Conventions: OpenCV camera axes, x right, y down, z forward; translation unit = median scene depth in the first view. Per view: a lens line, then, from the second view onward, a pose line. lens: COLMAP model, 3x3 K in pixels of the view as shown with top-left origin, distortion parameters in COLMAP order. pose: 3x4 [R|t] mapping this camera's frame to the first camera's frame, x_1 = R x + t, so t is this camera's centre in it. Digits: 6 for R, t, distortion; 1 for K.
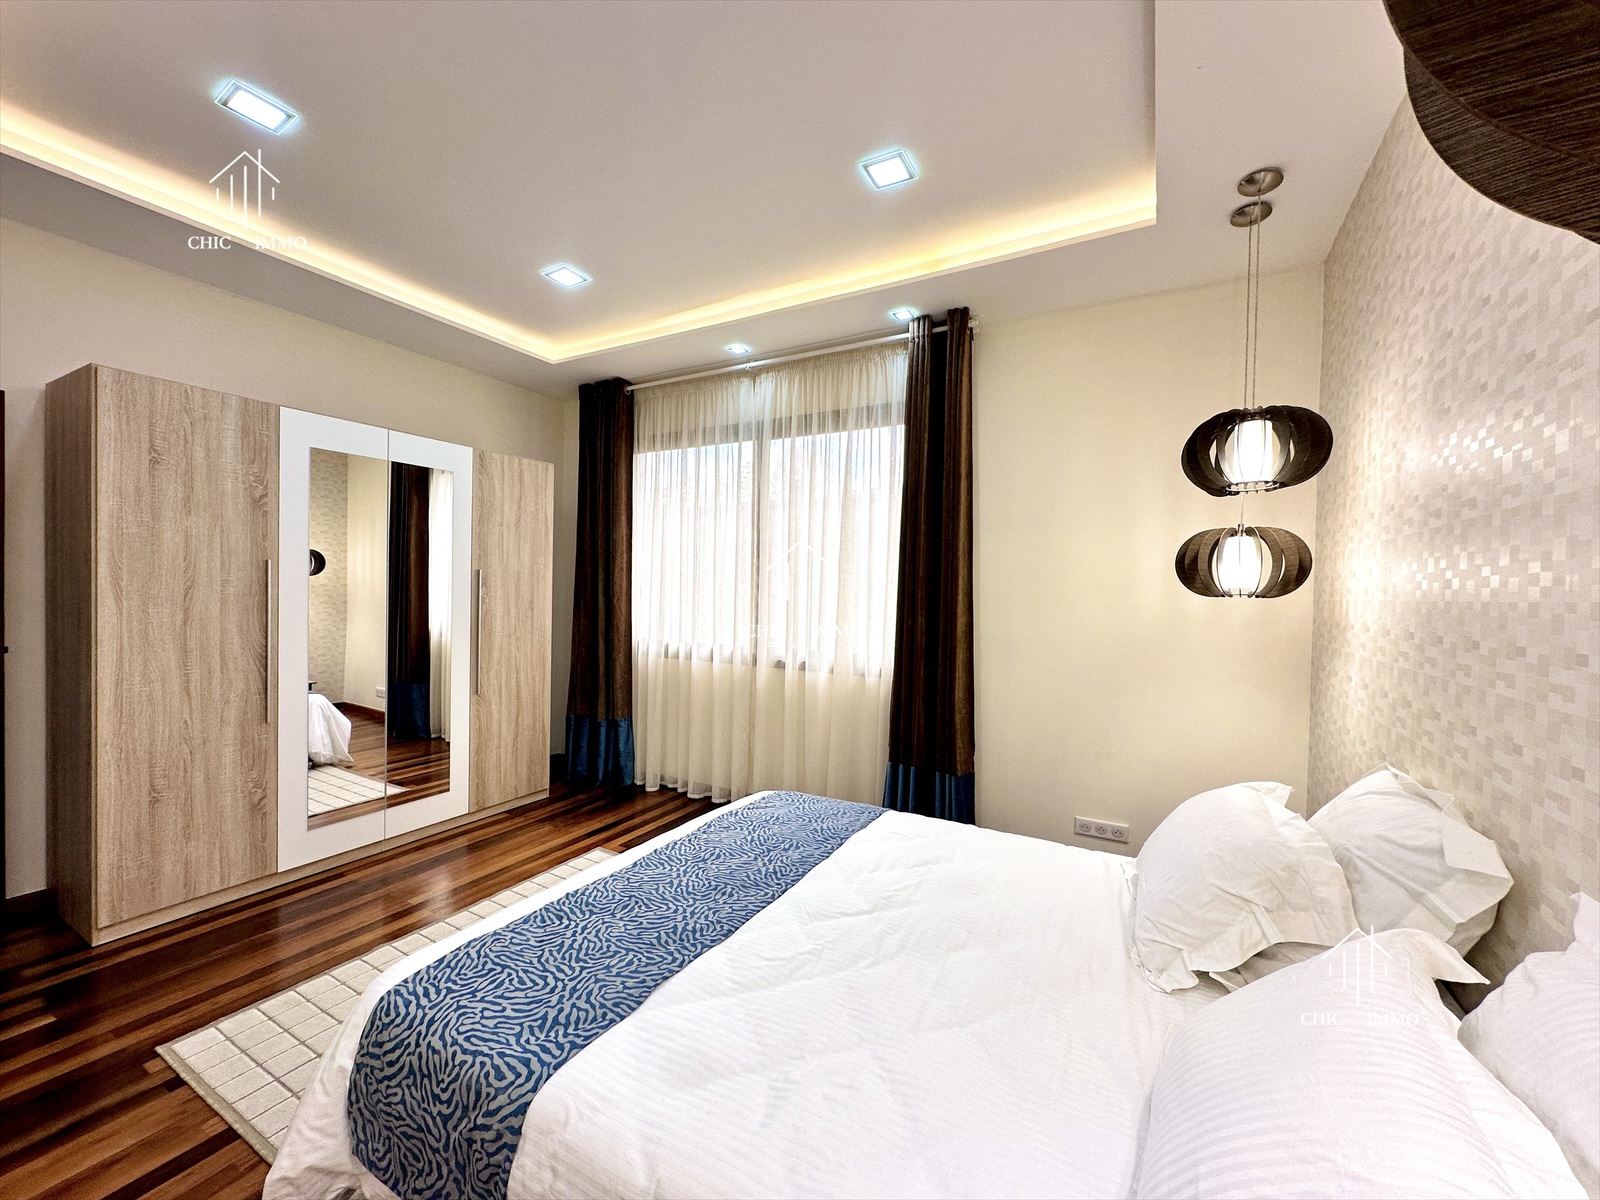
lens RADIAL K [[635.9, 0, 797.0], [0, 635.9, 600.8], [0, 0, 1]] dist [-0.001223, 0.000453]
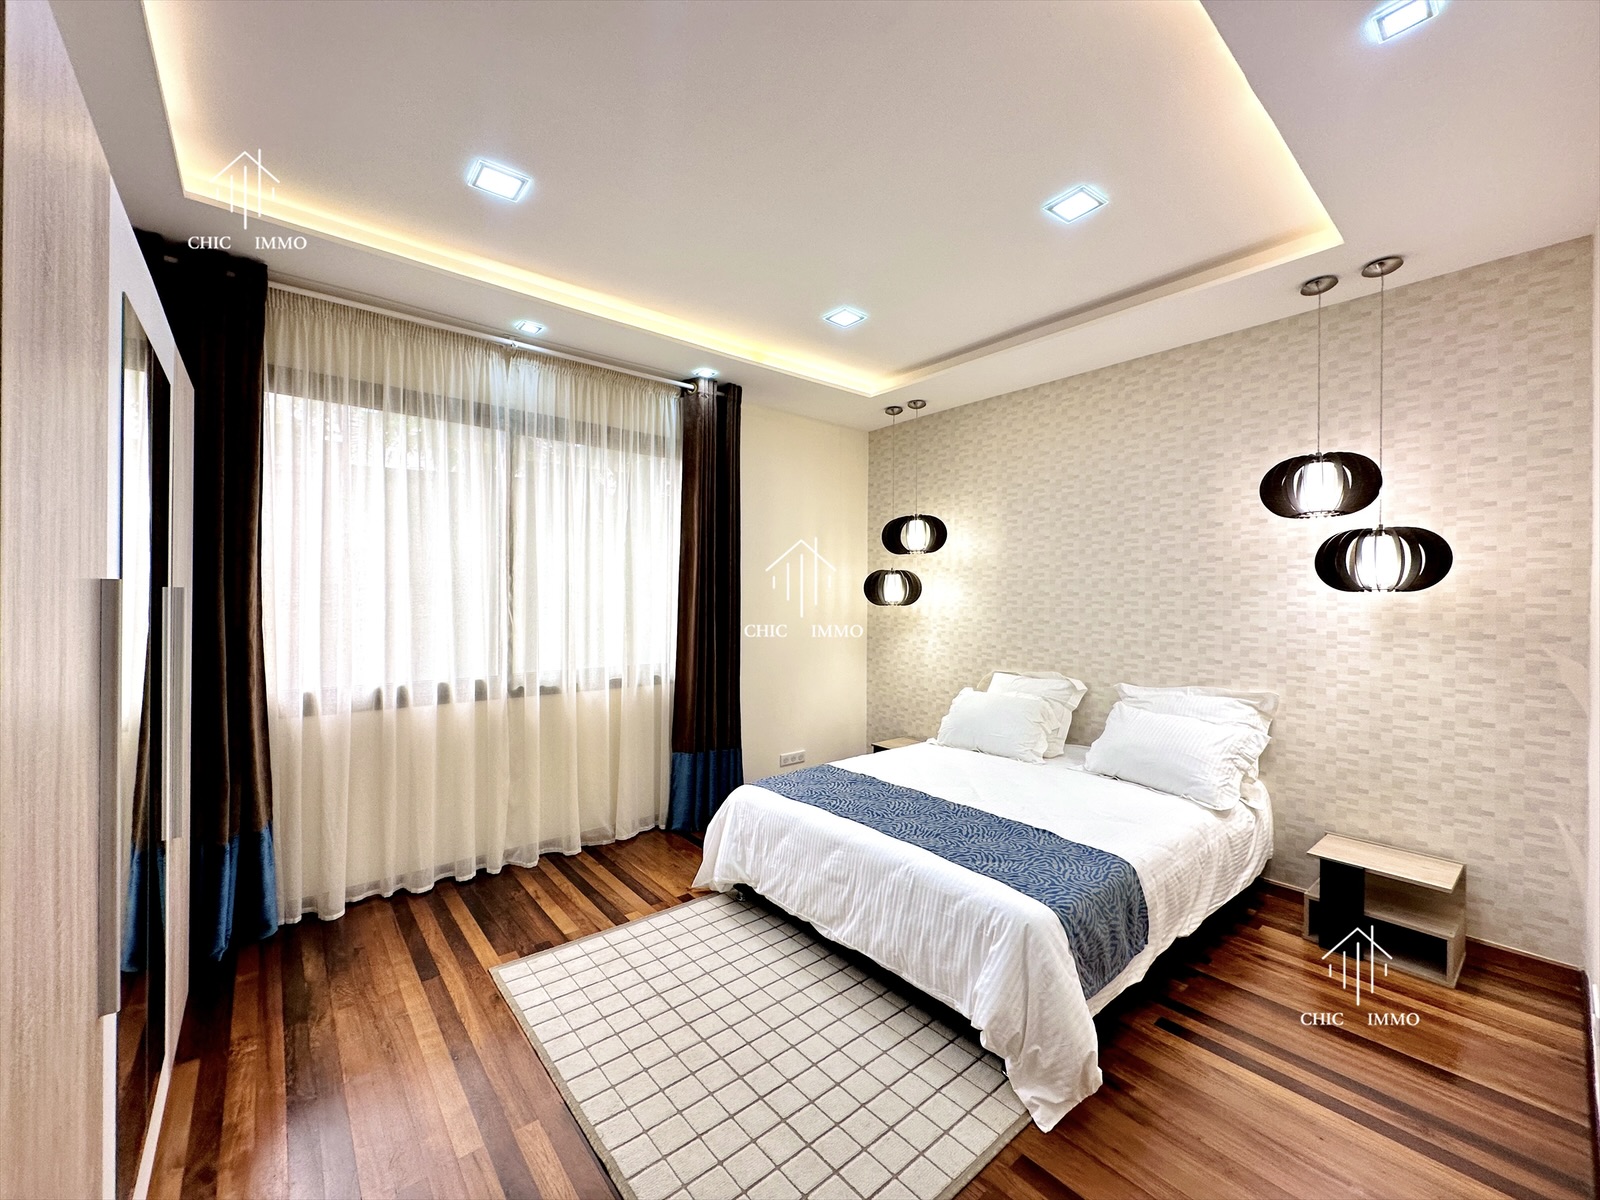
lens RADIAL K [[635.9, 0, 795.5], [0, 635.9, 601.5], [0, 0, 1]] dist [-0.001223, 0.000453]
pose [[0.355558, -0.023093, 0.934369, -0.774170], [0.022298, 0.999620, 0.016221, -0.033457], [-0.934388, 0.015068, 0.355938, 0.367258]]
